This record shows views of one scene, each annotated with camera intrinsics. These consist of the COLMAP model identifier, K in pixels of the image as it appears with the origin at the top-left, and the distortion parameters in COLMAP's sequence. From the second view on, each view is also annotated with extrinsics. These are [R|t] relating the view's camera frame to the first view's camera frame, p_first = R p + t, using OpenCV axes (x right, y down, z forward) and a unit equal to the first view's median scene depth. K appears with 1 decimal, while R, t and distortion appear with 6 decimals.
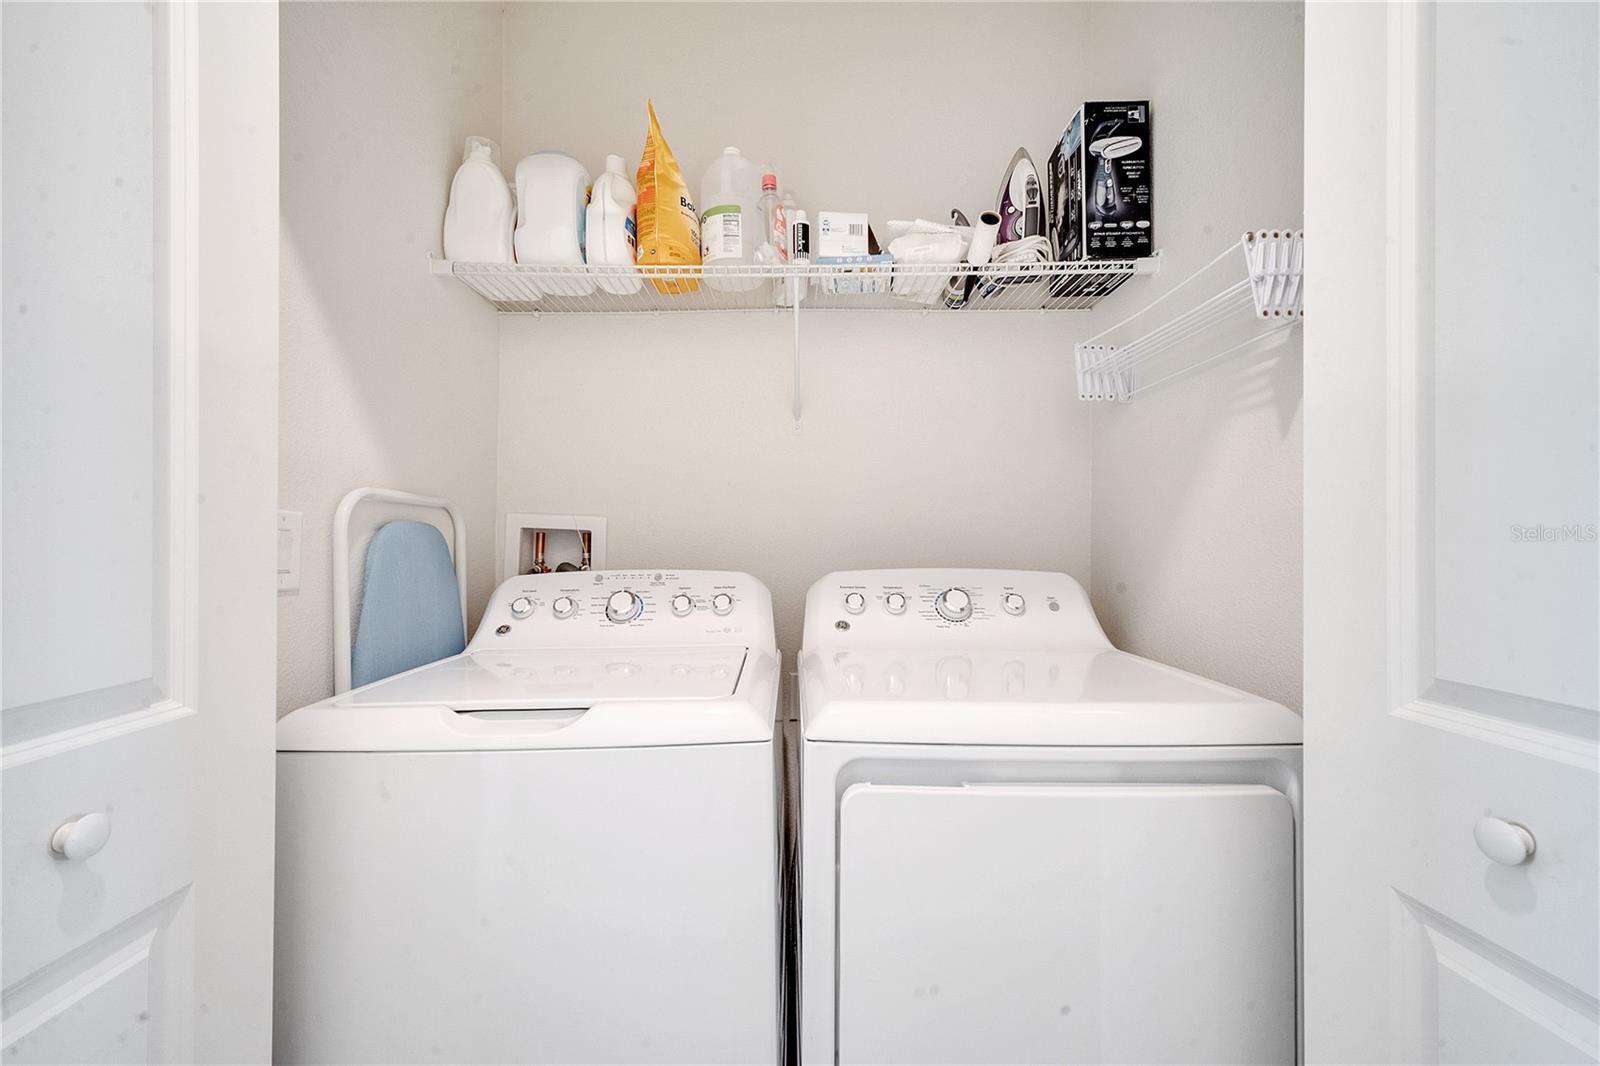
lens RADIAL K [[647.9, 0, 797.7], [0, 647.9, 532.2], [0, 0, 1]] dist [-0.000710, -0.000169]
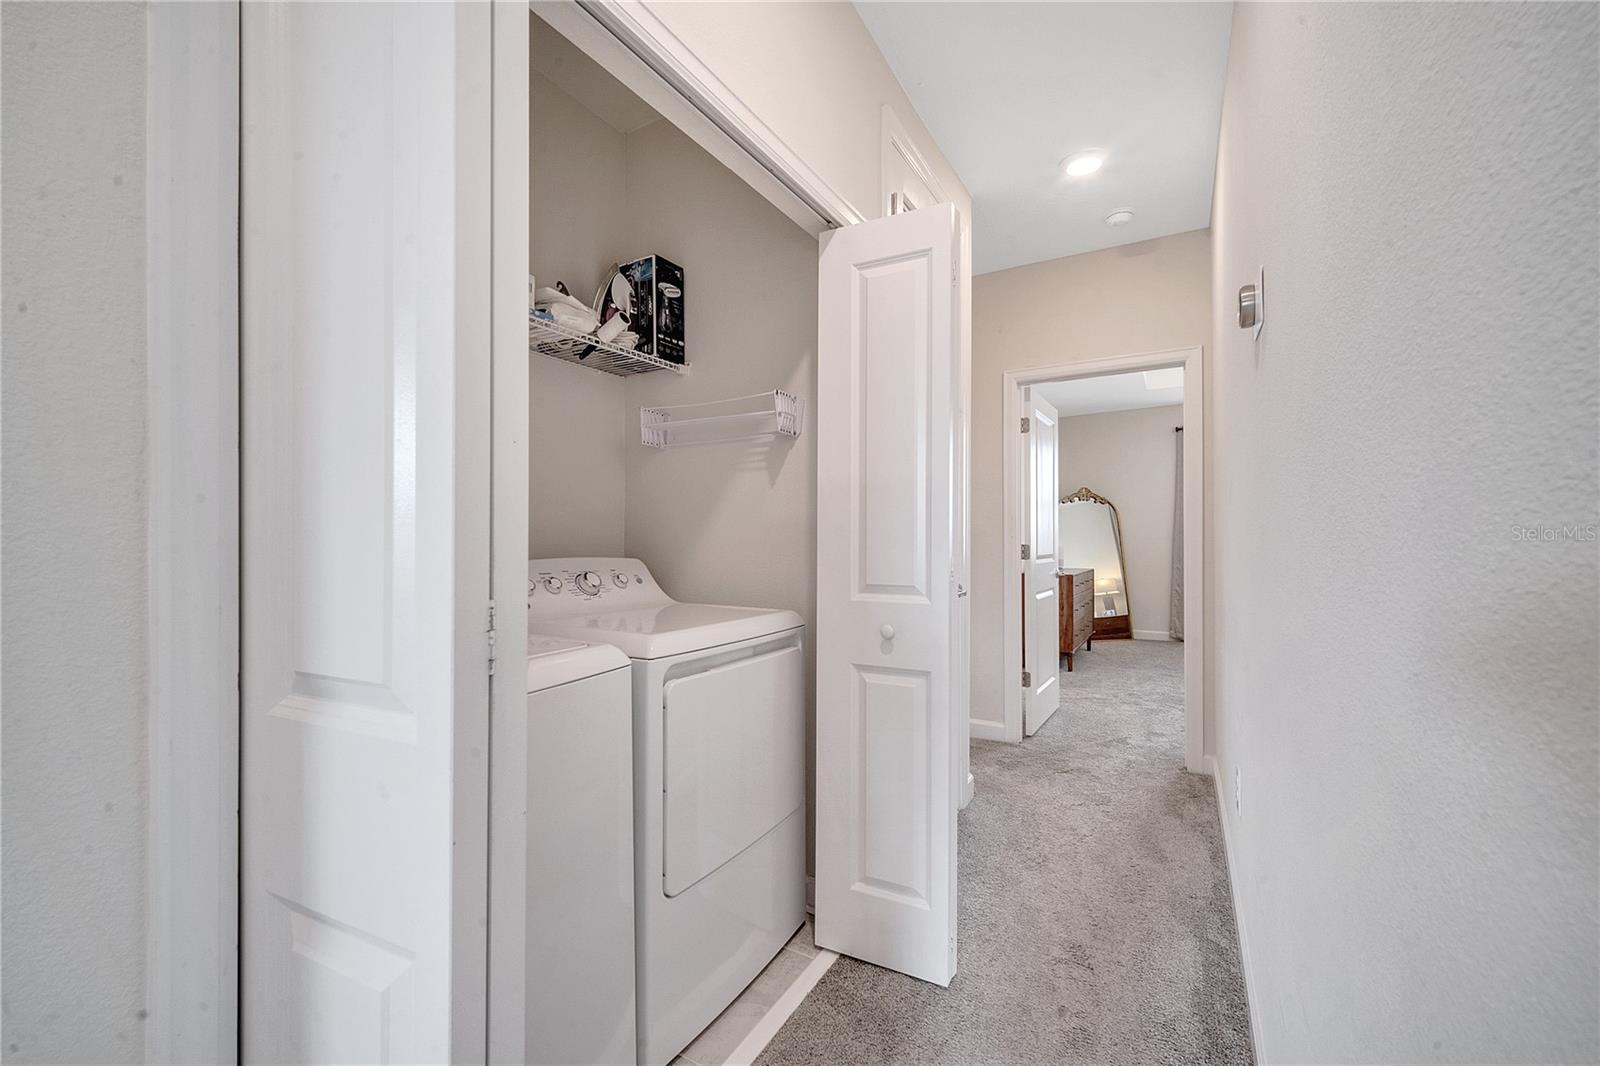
lens RADIAL K [[647.9, 0, 800.7], [0, 647.9, 535.0], [0, 0, 1]] dist [-0.000710, -0.000169]
pose [[0.492485, 0.003446, 0.870314, -0.739016], [-0.008545, 0.999963, 0.000876, 0.003874], [-0.870279, -0.007869, 0.492497, -0.071993]]
